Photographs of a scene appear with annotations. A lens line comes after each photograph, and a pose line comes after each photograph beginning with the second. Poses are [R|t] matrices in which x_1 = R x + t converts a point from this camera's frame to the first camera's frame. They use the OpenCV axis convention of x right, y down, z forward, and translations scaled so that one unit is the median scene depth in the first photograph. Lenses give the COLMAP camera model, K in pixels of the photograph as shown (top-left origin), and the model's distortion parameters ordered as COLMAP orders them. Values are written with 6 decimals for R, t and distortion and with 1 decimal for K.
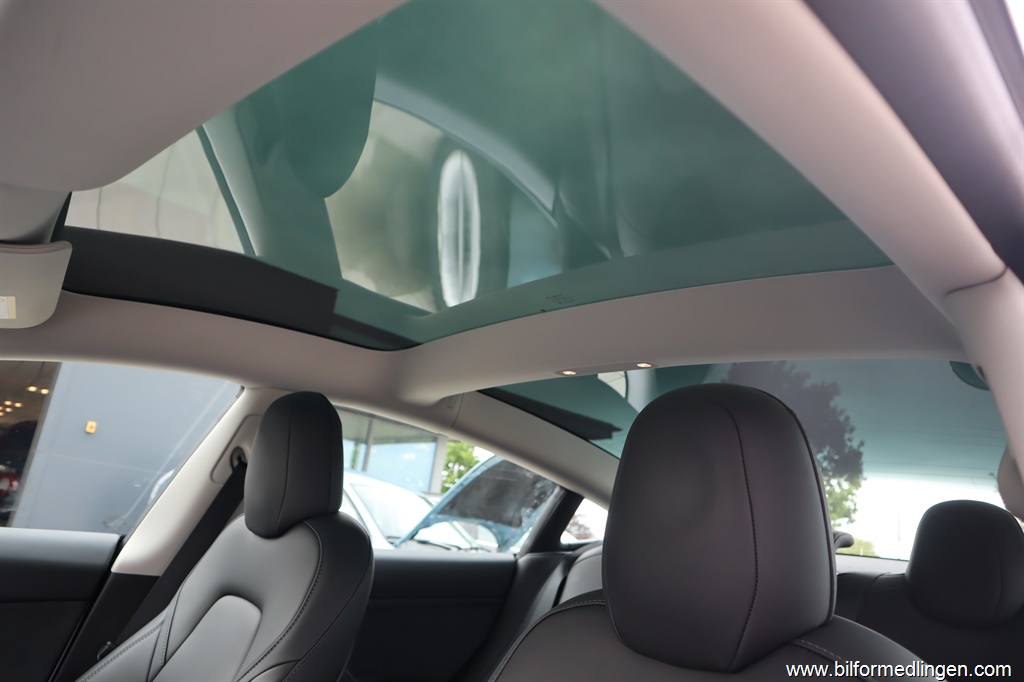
lens RADIAL K [[715.9, 0, 508.3], [0, 715.9, 324.7], [0, 0, 1]] dist [-0.116512, 0.072768]
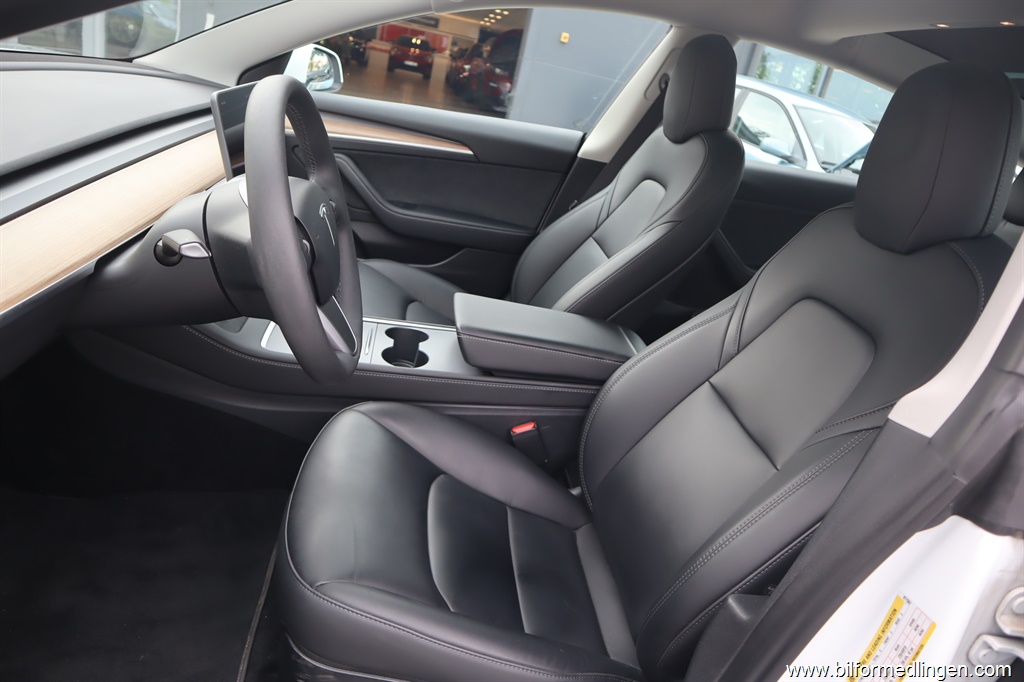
lens RADIAL K [[715.9, 0, 508.3], [0, 715.9, 324.7], [0, 0, 1]] dist [-0.116512, 0.072768]
pose [[0.817917, 0.240791, -0.522524, 0.175048], [0.058559, 0.868648, 0.491957, -0.081773], [0.572348, -0.432978, 0.696382, -0.286270]]
